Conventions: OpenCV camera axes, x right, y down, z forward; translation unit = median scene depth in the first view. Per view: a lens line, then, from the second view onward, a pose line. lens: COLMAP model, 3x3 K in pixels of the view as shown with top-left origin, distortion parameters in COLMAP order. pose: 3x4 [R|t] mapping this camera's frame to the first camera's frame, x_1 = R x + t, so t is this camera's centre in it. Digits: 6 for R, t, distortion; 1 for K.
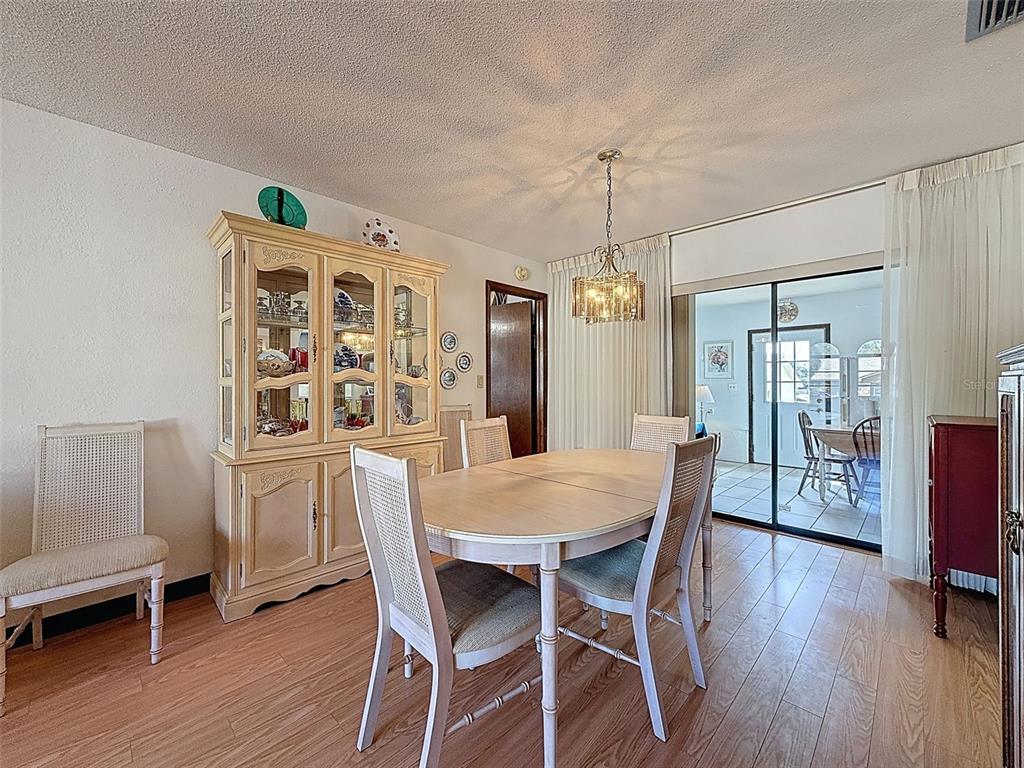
lens RADIAL K [[414.1, 0, 513.5], [0, 414.1, 376.5], [0, 0, 1]] dist [0.000604, 0.000507]
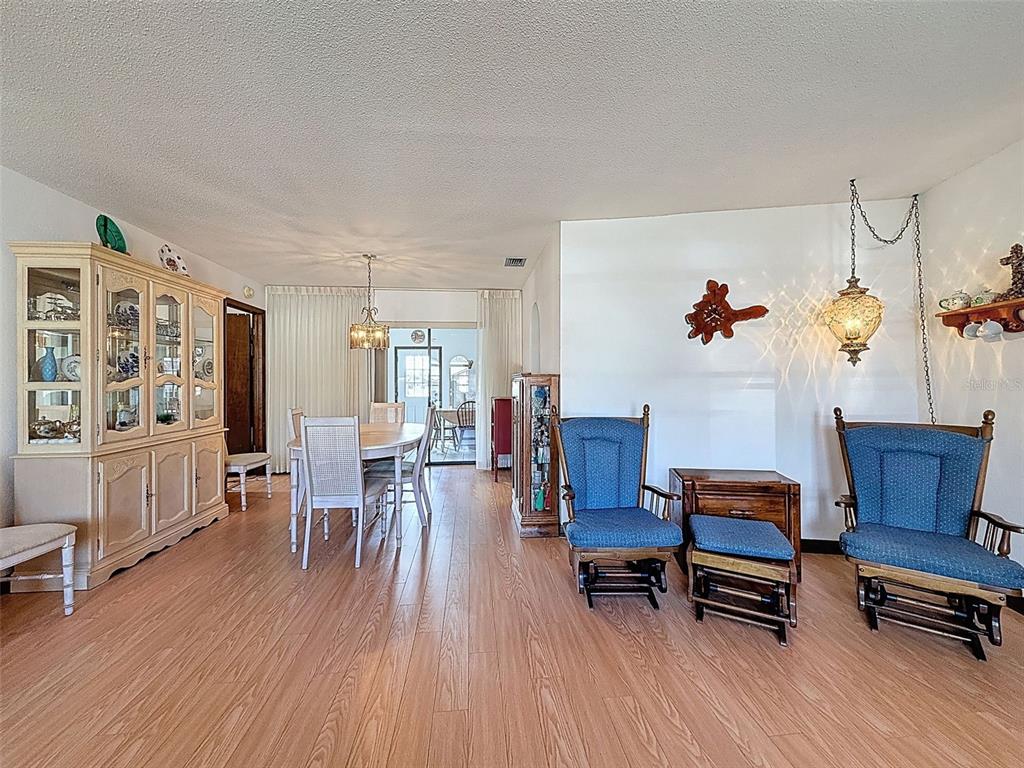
lens RADIAL K [[414.1, 0, 512.8], [0, 414.1, 377.3], [0, 0, 1]] dist [0.000604, 0.000507]
pose [[0.641951, 0.003957, 0.766735, -0.615811], [-0.002674, 0.999992, -0.002922, -0.008842], [-0.766741, -0.000174, 0.641957, -0.511579]]
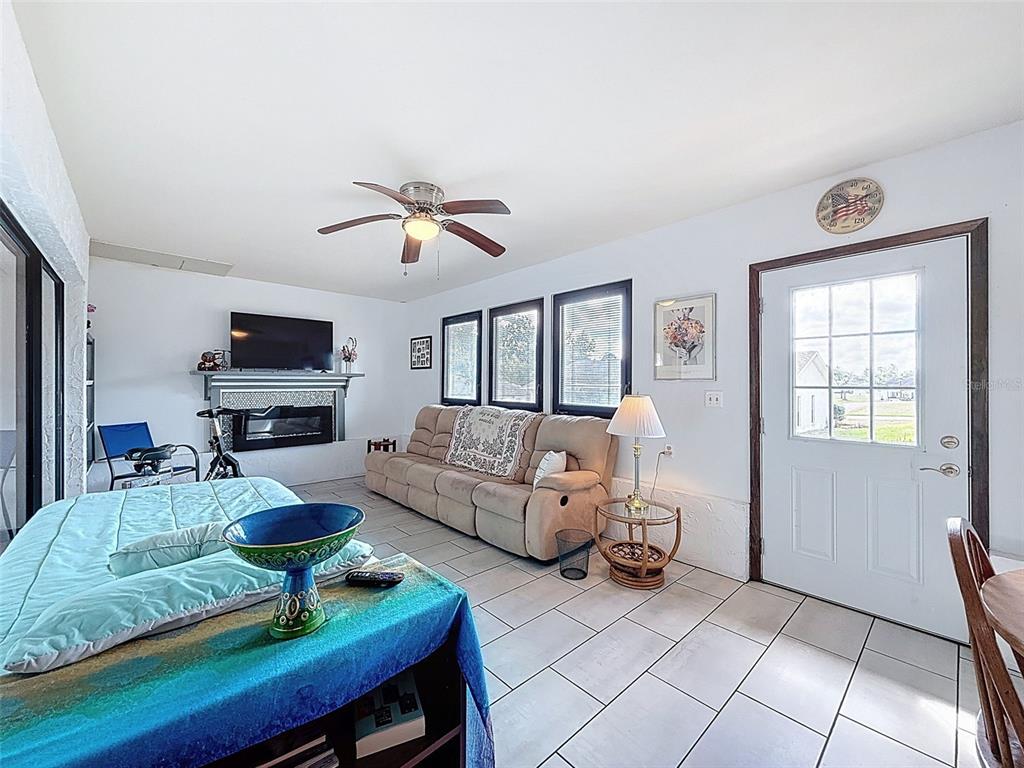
lens RADIAL K [[414.1, 0, 510.6], [0, 414.1, 384.3], [0, 0, 1]] dist [0.000604, 0.000507]
pose [[0.996761, 0.008835, -0.079934, 0.856263], [-0.008802, 0.999961, 0.000758, 0.027454], [0.079938, -0.000052, 0.996800, 1.340318]]
